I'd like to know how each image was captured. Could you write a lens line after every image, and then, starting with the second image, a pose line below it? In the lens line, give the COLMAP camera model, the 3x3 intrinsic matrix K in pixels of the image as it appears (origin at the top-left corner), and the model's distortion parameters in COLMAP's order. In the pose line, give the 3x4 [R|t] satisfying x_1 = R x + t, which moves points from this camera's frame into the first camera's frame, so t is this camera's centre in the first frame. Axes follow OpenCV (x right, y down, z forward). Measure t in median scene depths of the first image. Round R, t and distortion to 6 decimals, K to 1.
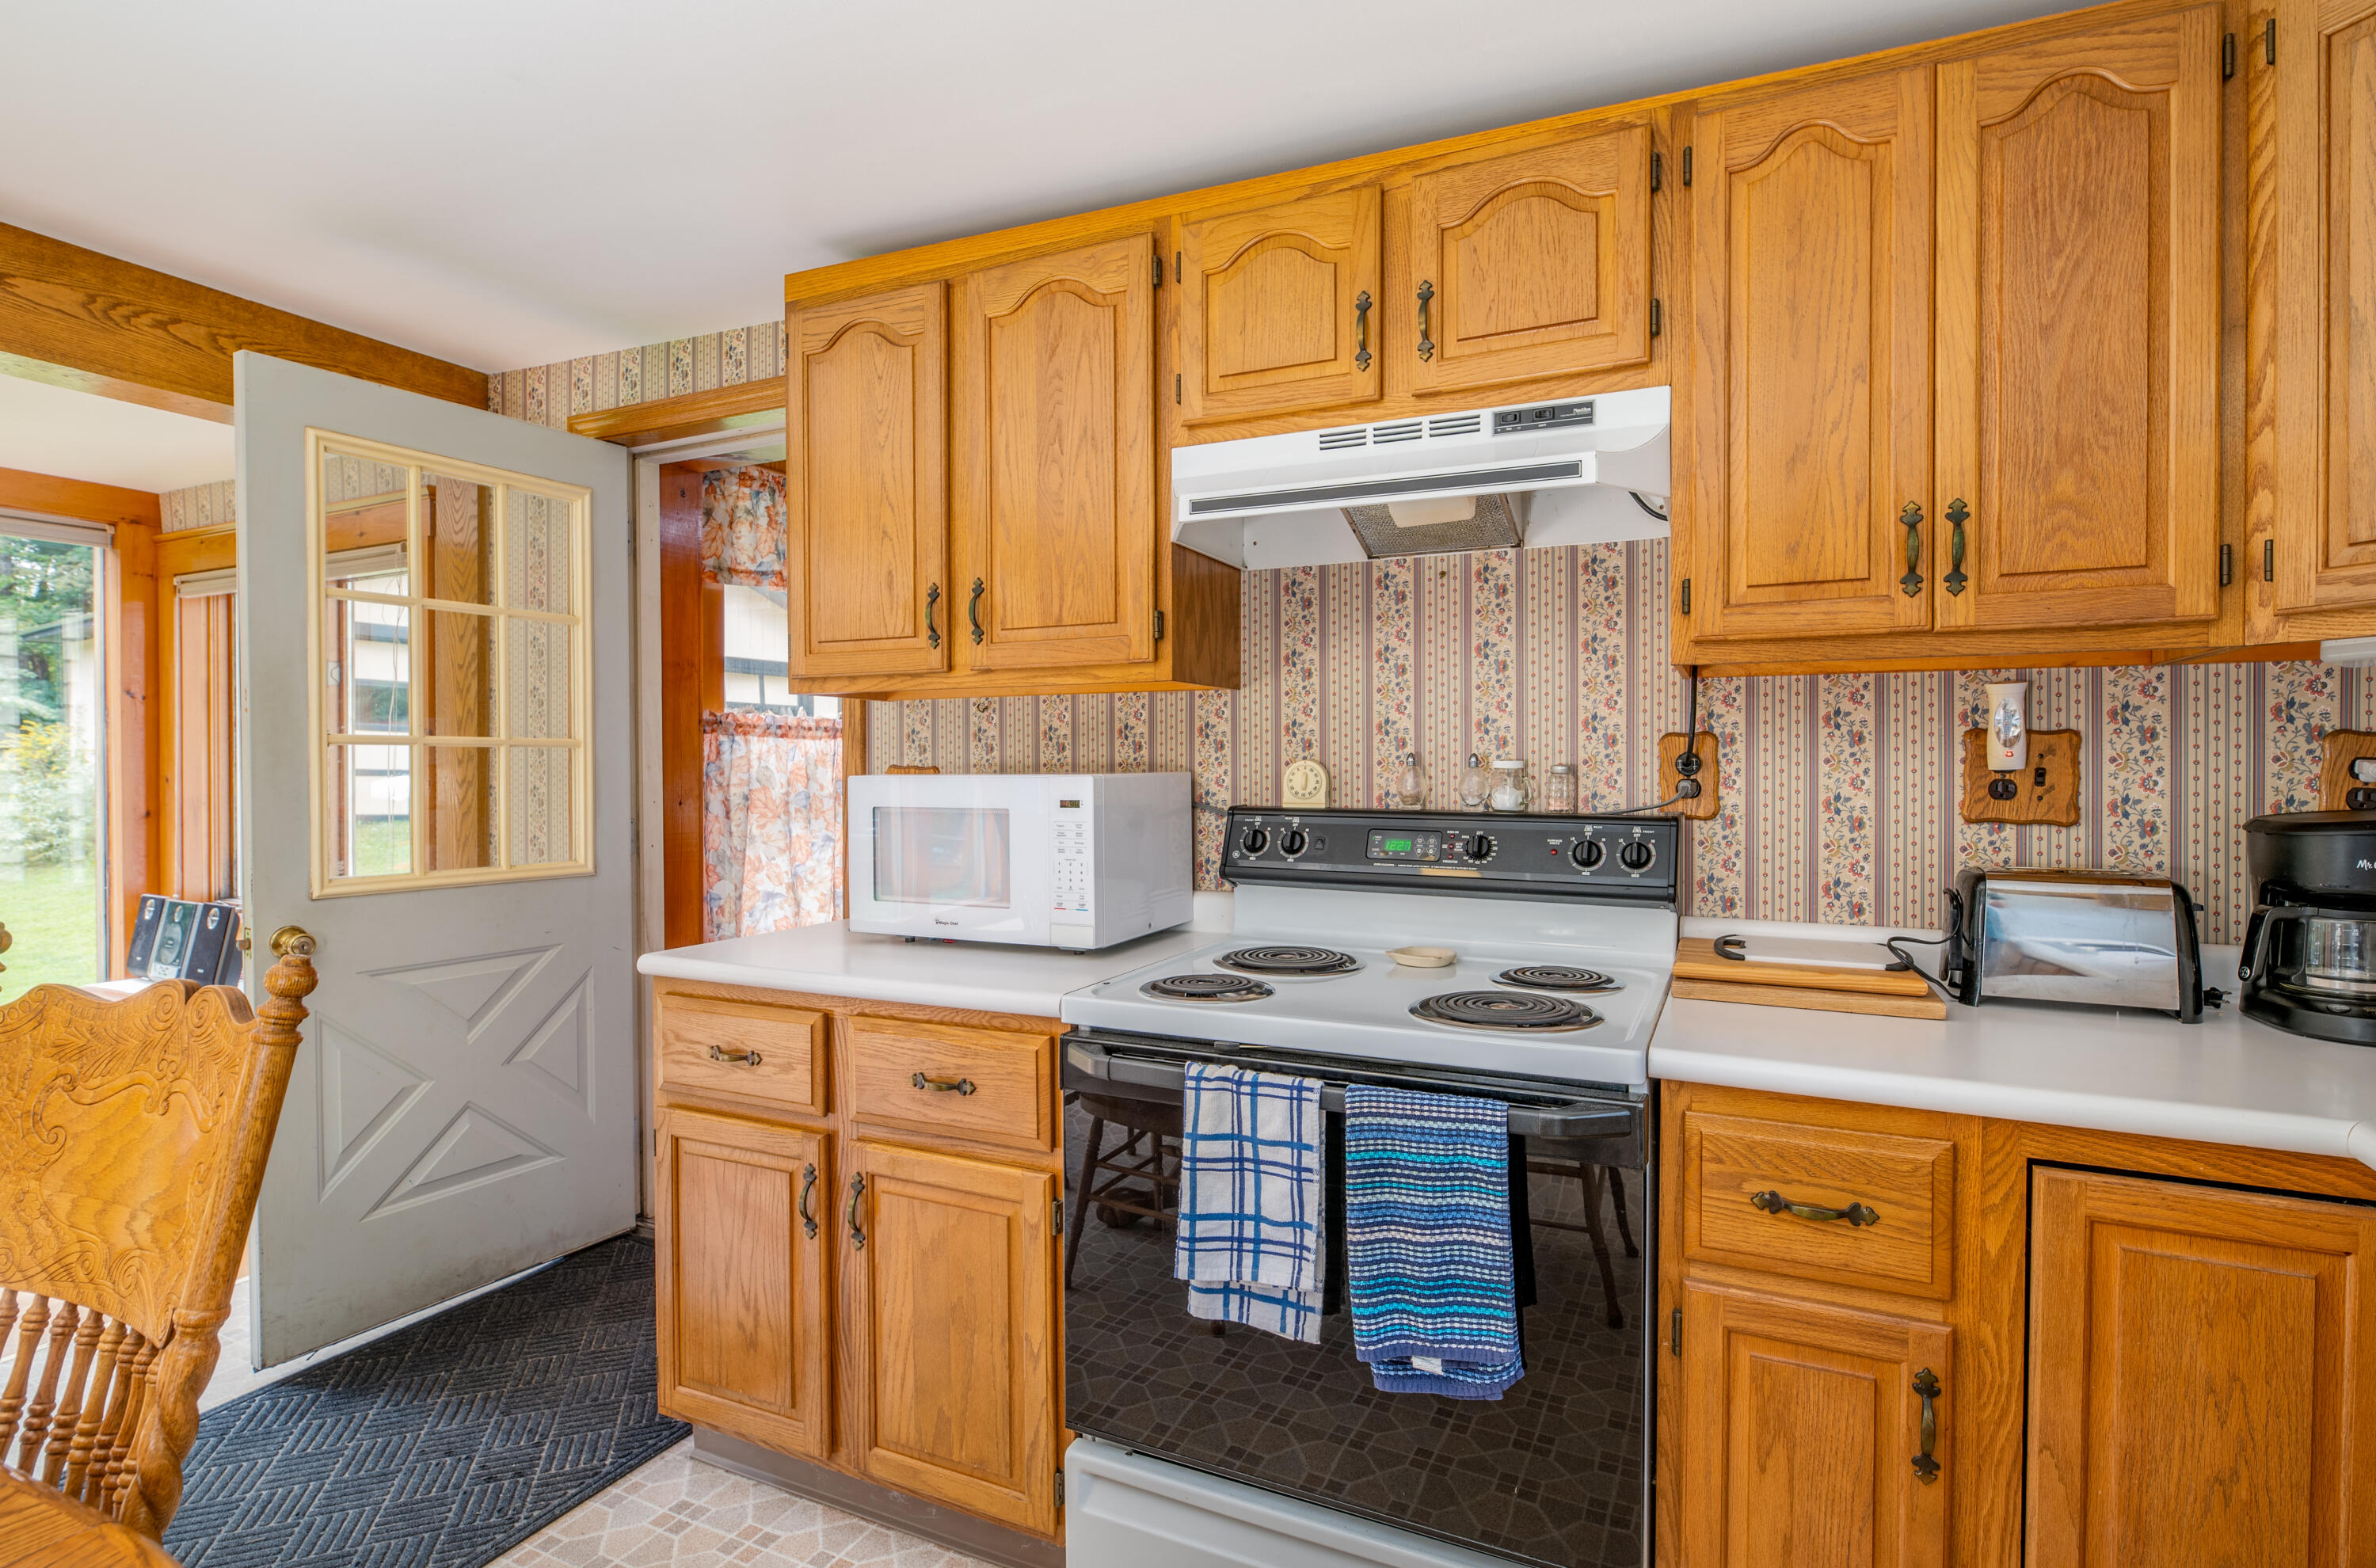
lens RADIAL K [[1152.7, 0, 1190.7], [0, 1152.7, 779.4], [0, 0, 1]] dist [0.000881, -0.001175]
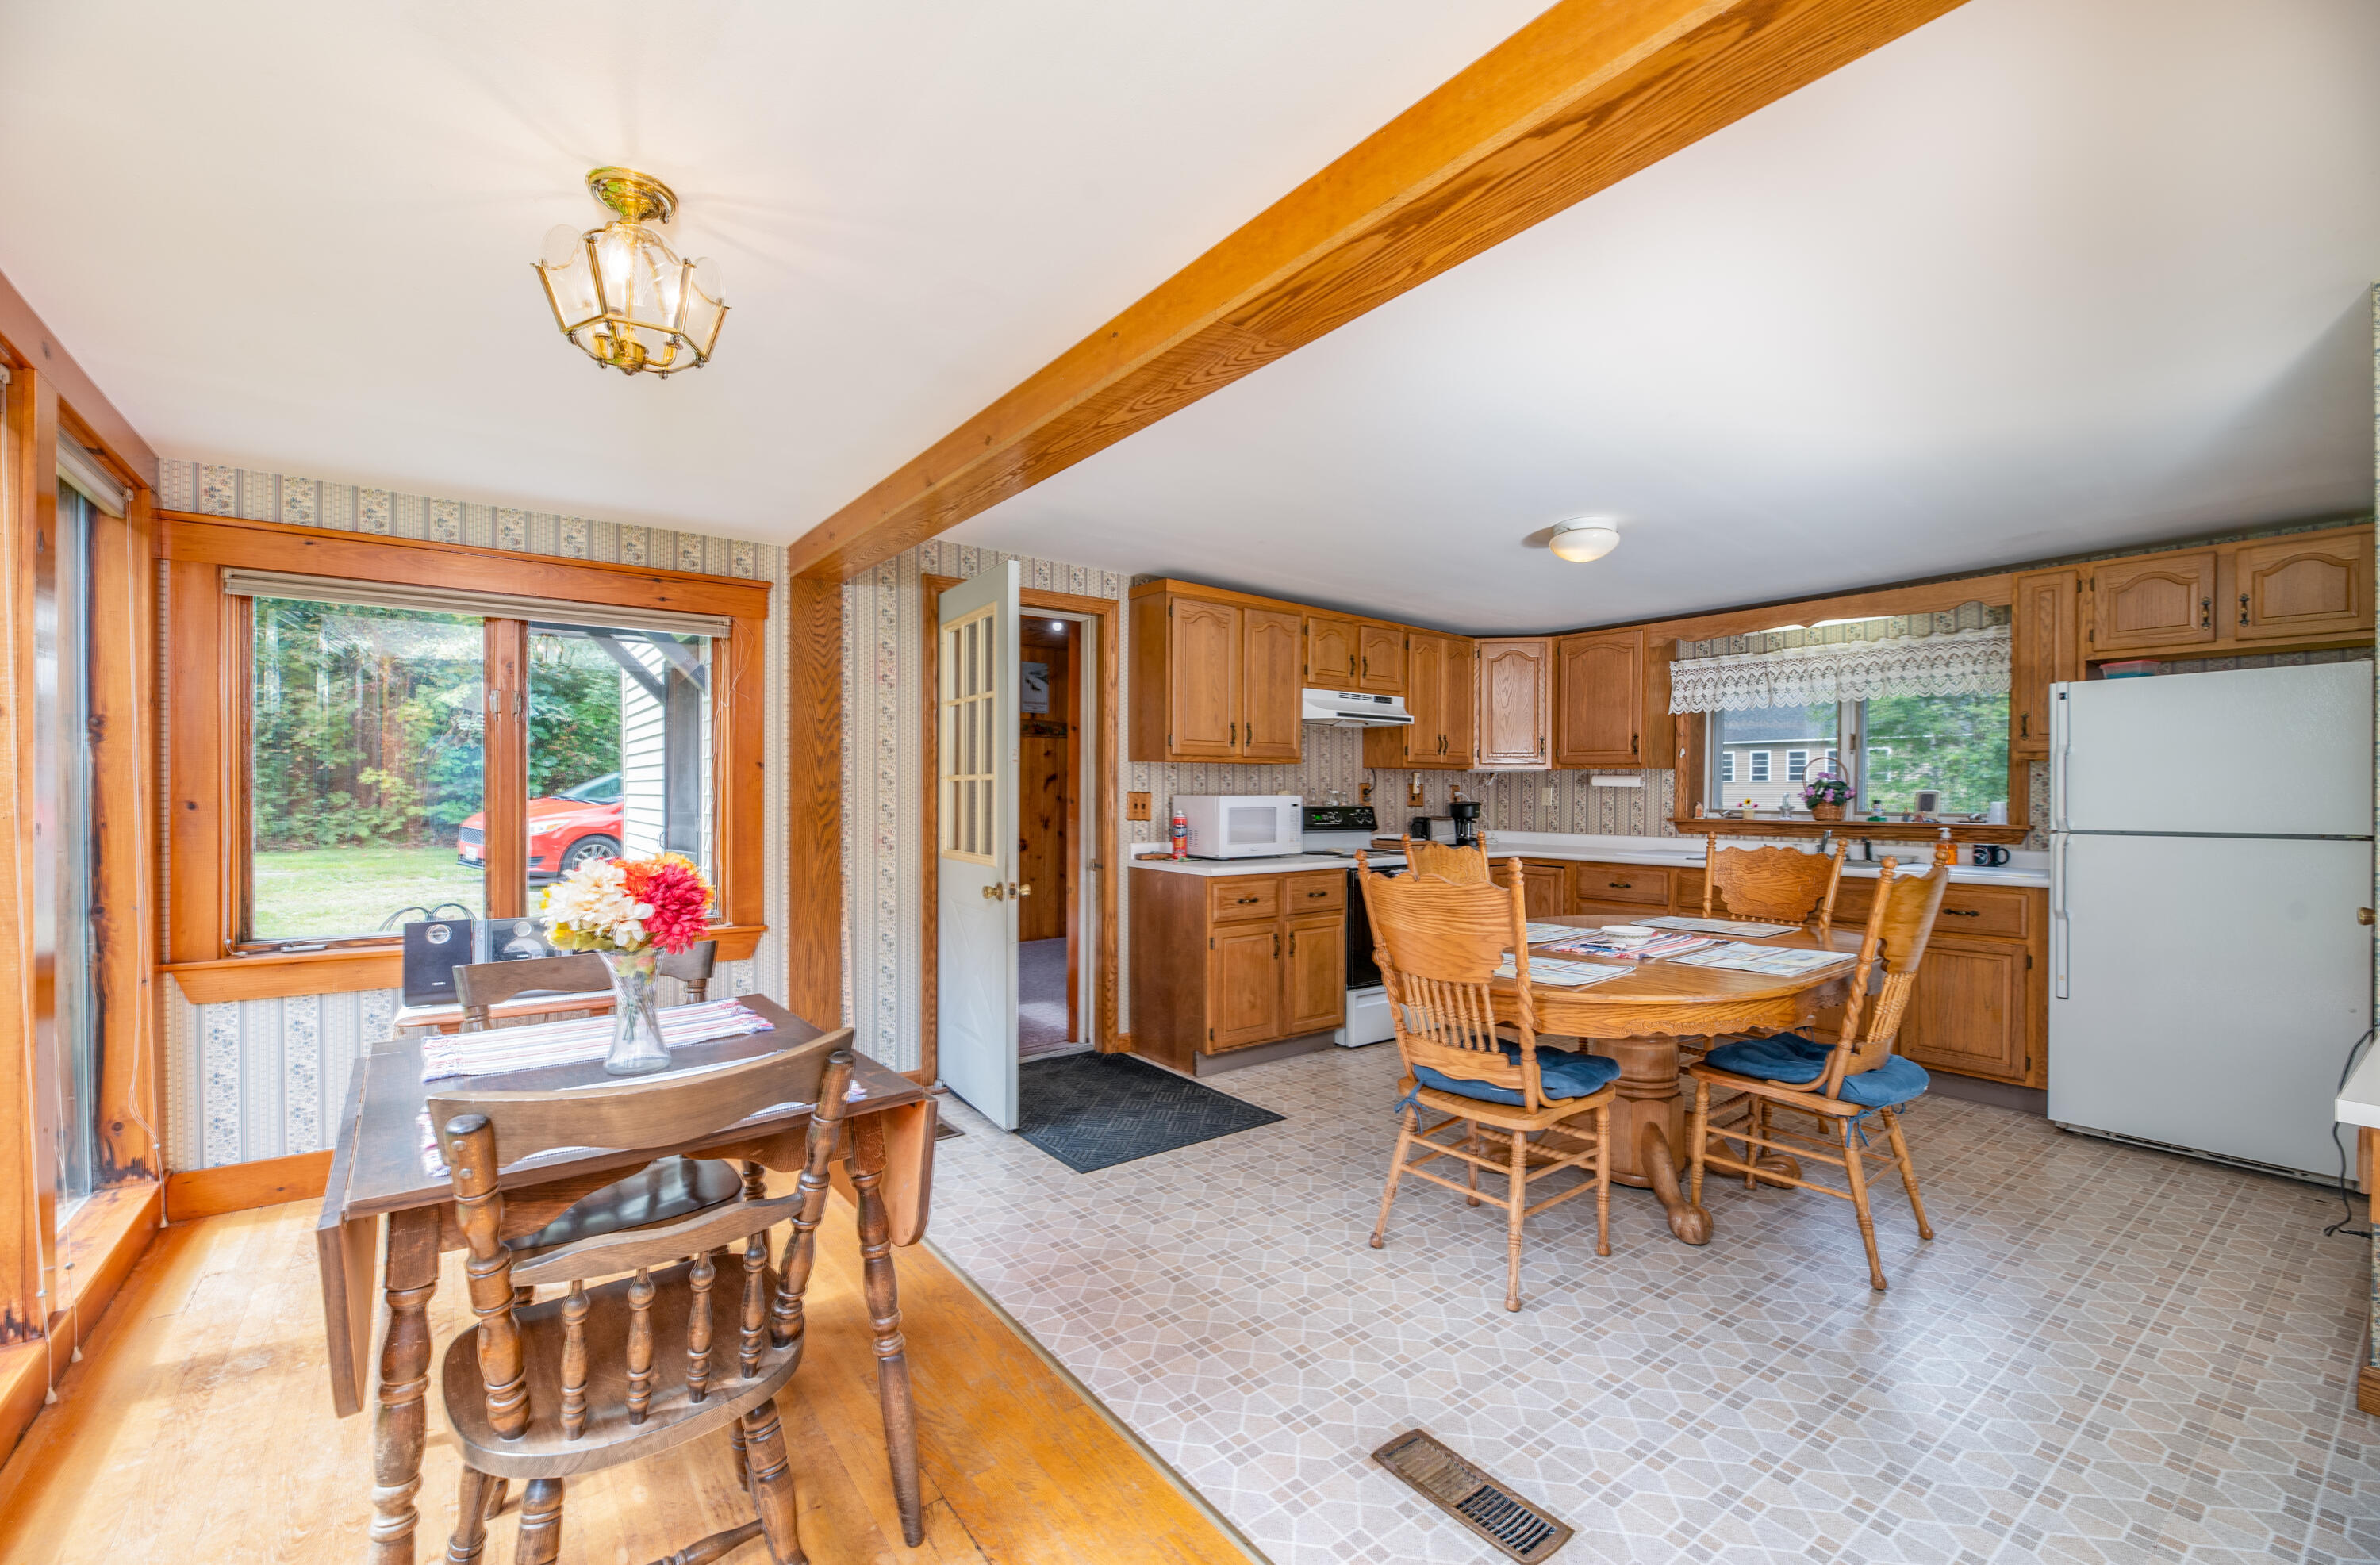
lens RADIAL K [[983.7, 0, 1182.1], [0, 983.7, 799.2], [0, 0, 1]] dist [-0.004609, -0.000774]
pose [[0.472247, -0.006861, 0.881440, -2.801251], [0.005887, 0.999972, 0.004630, -0.008611], [-0.881447, 0.003002, 0.472274, 0.065823]]
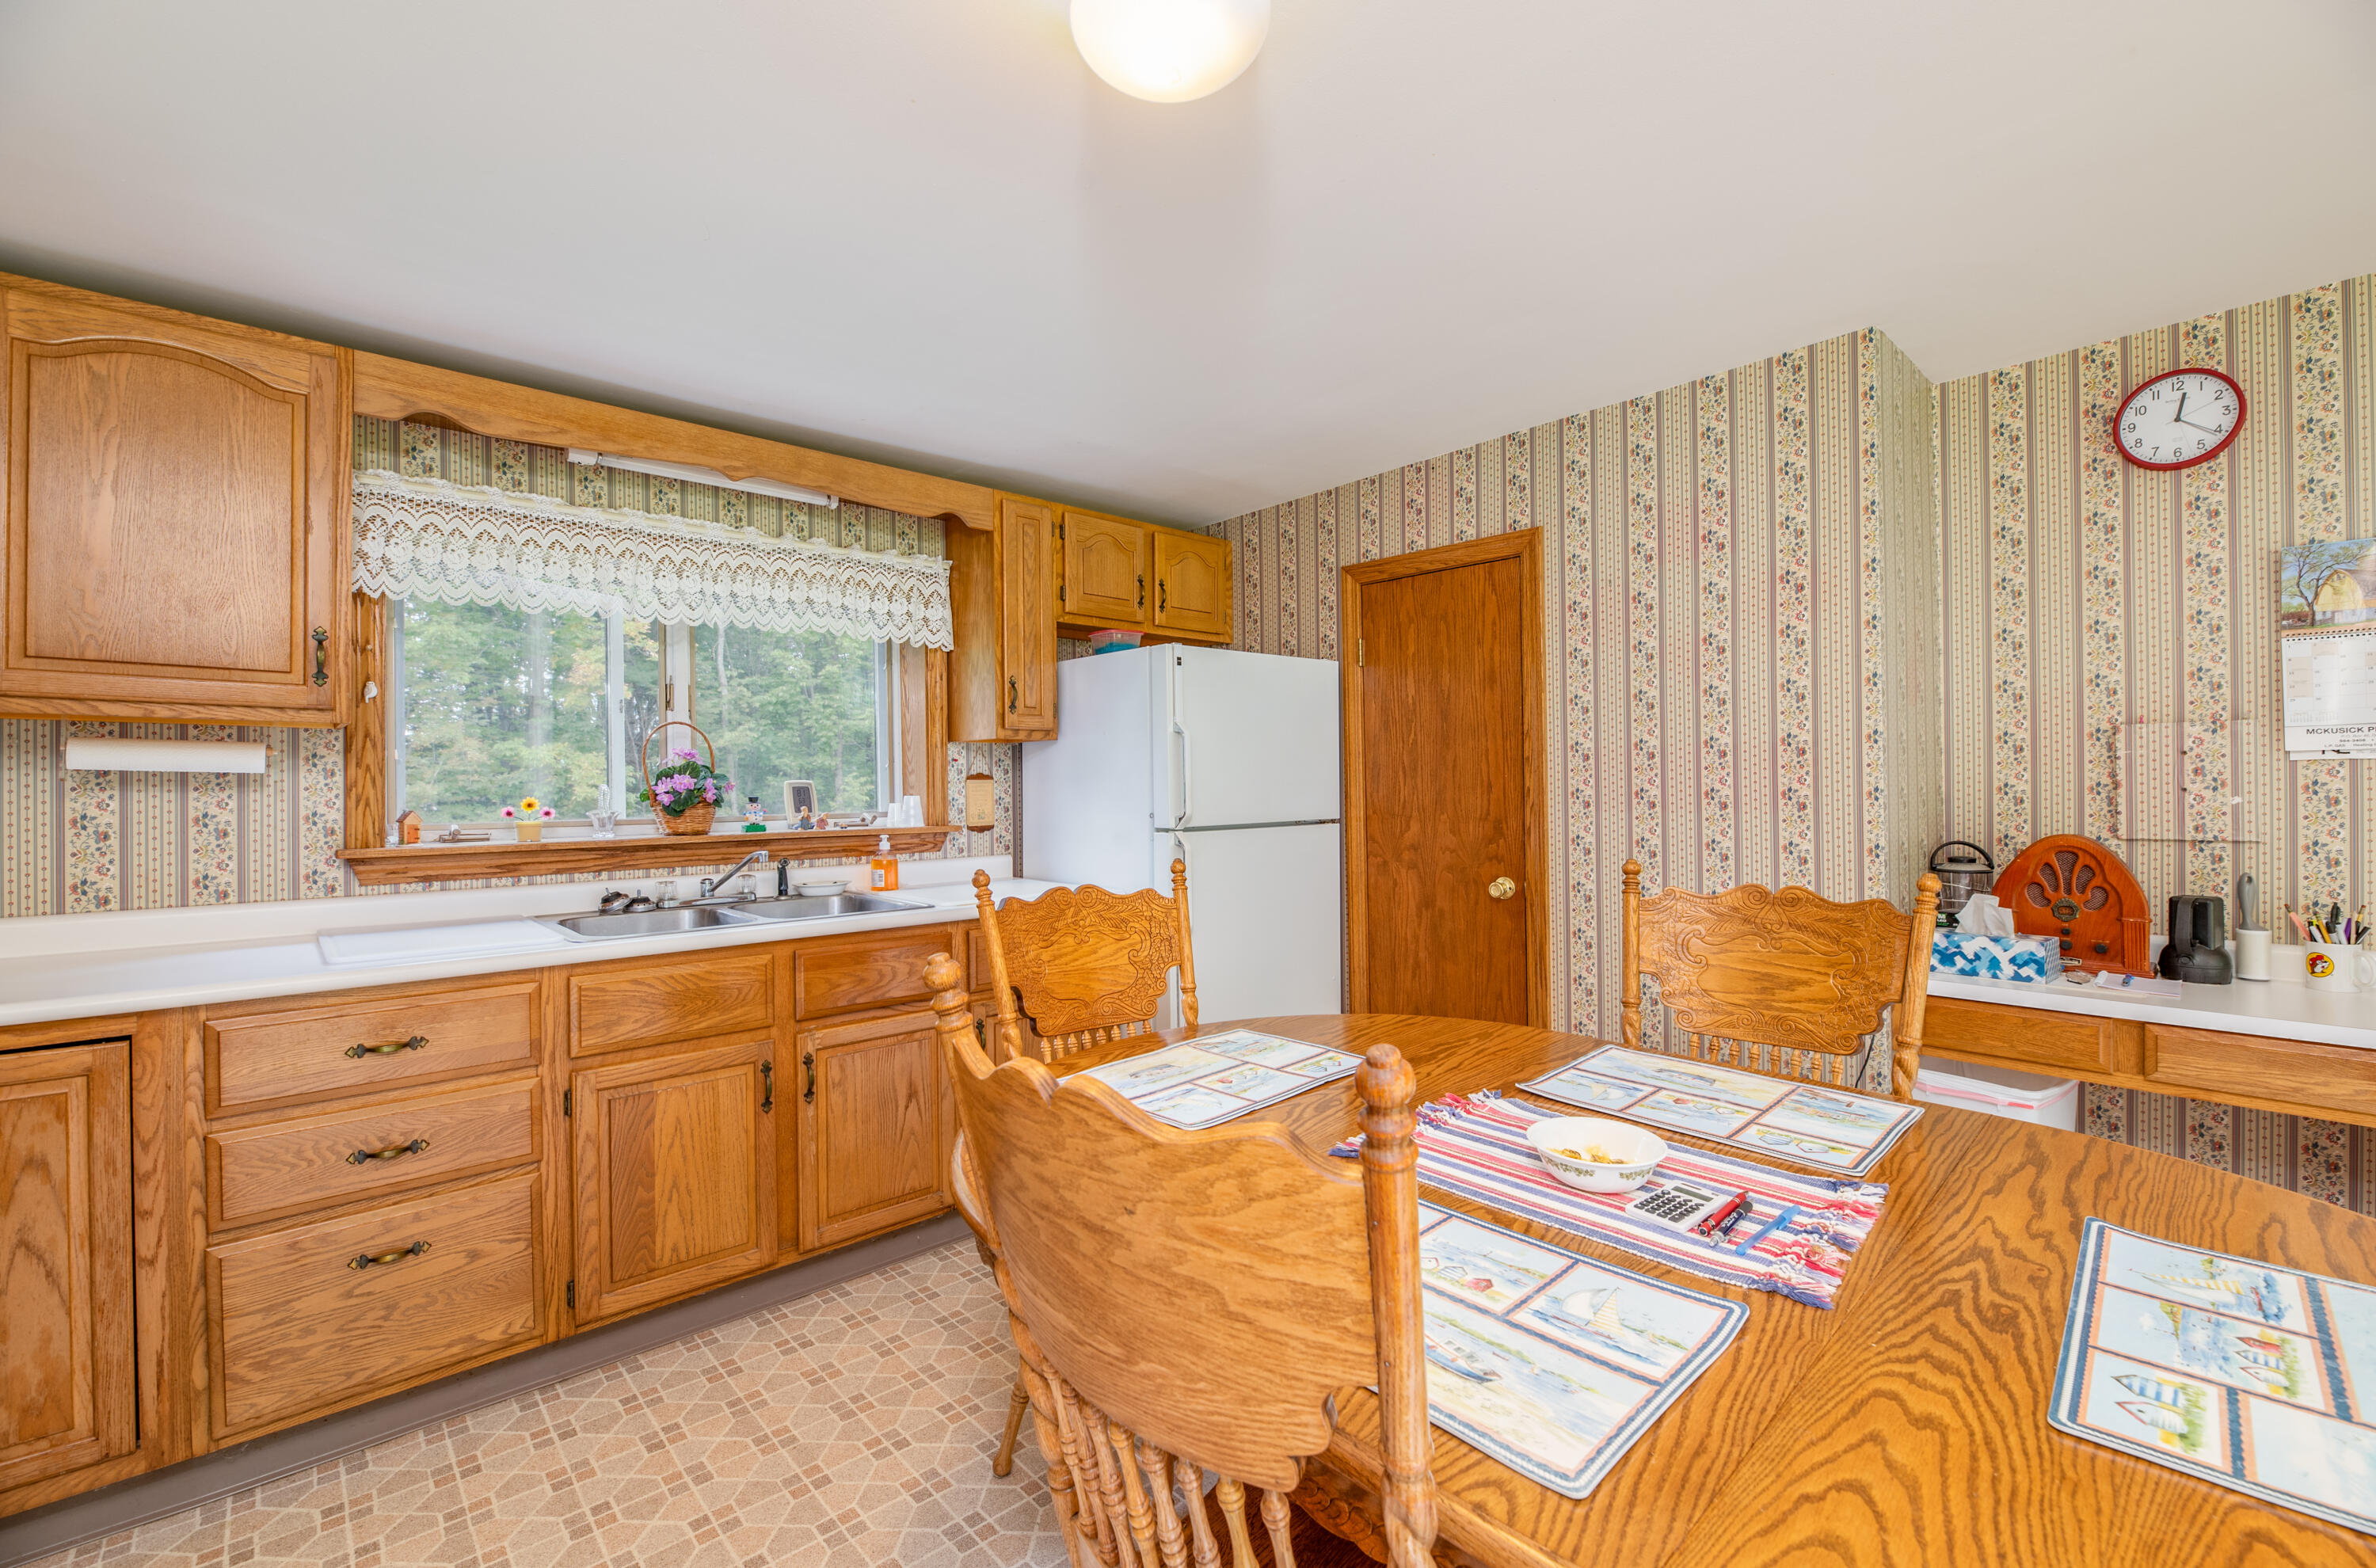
lens RADIAL K [[1007.4, 0, 1191.8], [0, 1007.4, 784.2], [0, 0, 1]] dist [-0.008564, -0.000542]
pose [[-0.925772, 0.005079, 0.378049, -0.742159], [0.009049, 0.999921, 0.008727, -0.011738], [-0.377974, 0.011501, -0.925745, 0.985647]]
